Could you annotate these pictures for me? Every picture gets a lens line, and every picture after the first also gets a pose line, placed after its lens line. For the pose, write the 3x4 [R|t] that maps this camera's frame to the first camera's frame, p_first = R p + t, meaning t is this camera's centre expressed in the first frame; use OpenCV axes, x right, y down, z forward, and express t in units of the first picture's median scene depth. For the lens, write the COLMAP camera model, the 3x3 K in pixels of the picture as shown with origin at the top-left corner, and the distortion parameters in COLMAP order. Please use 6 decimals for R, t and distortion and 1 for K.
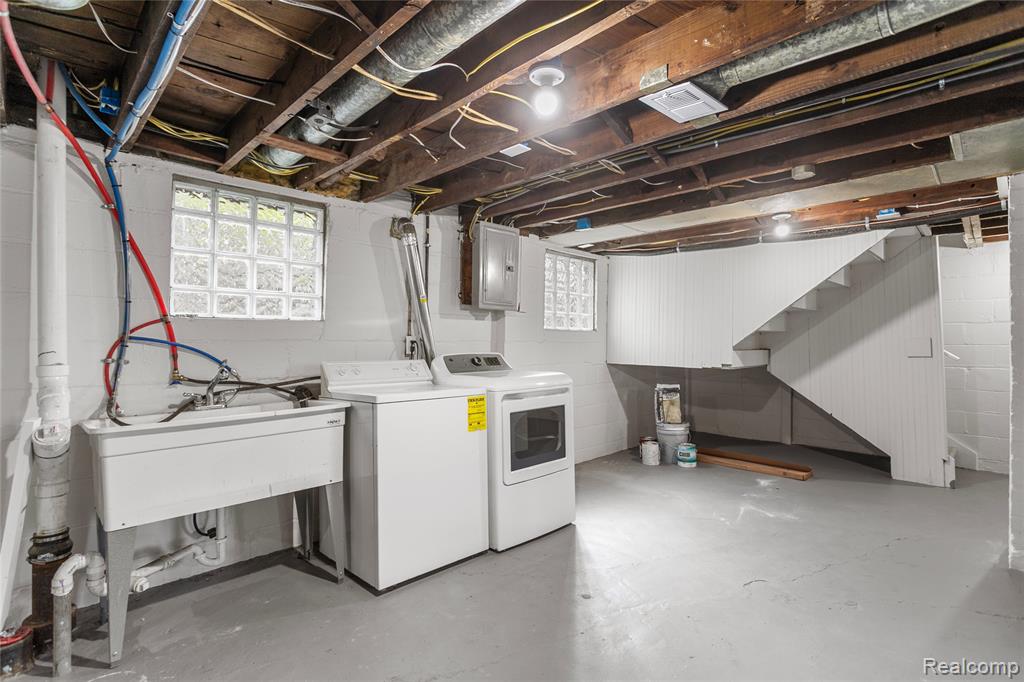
lens RADIAL K [[496.7, 0, 509.6], [0, 496.7, 339.2], [0, 0, 1]] dist [0.006202, 0.000469]
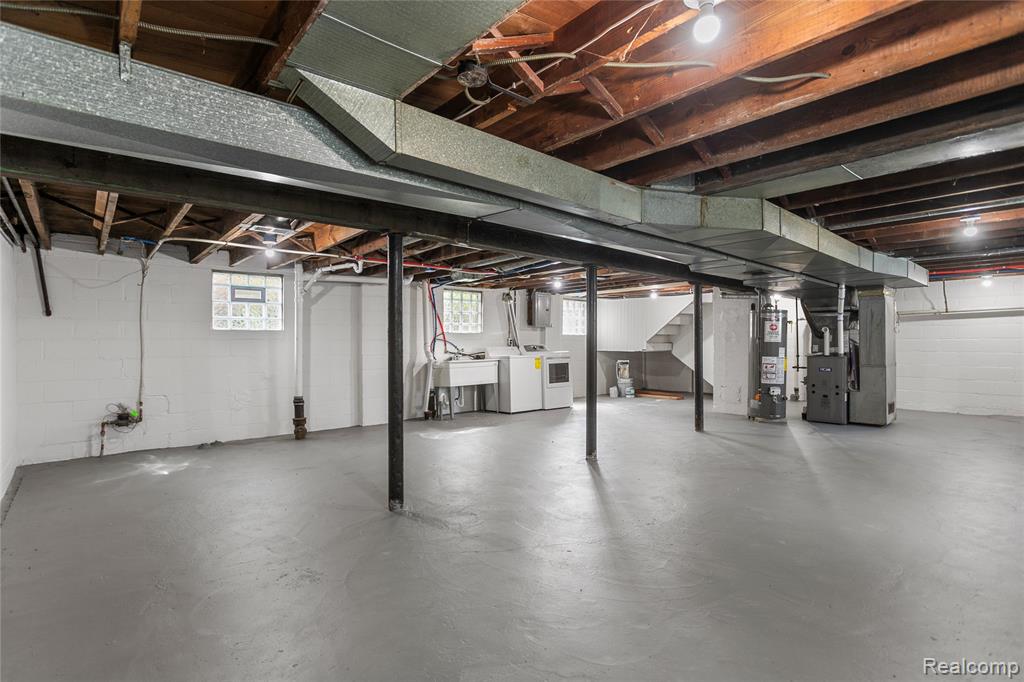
lens RADIAL K [[496.7, 0, 515.1], [0, 496.7, 340.9], [0, 0, 1]] dist [0.006202, 0.000469]
pose [[0.998763, -0.009293, -0.048853, -0.045292], [0.009208, 0.999956, -0.001952, 0.015342], [0.048869, 0.001500, 0.998804, -1.644144]]
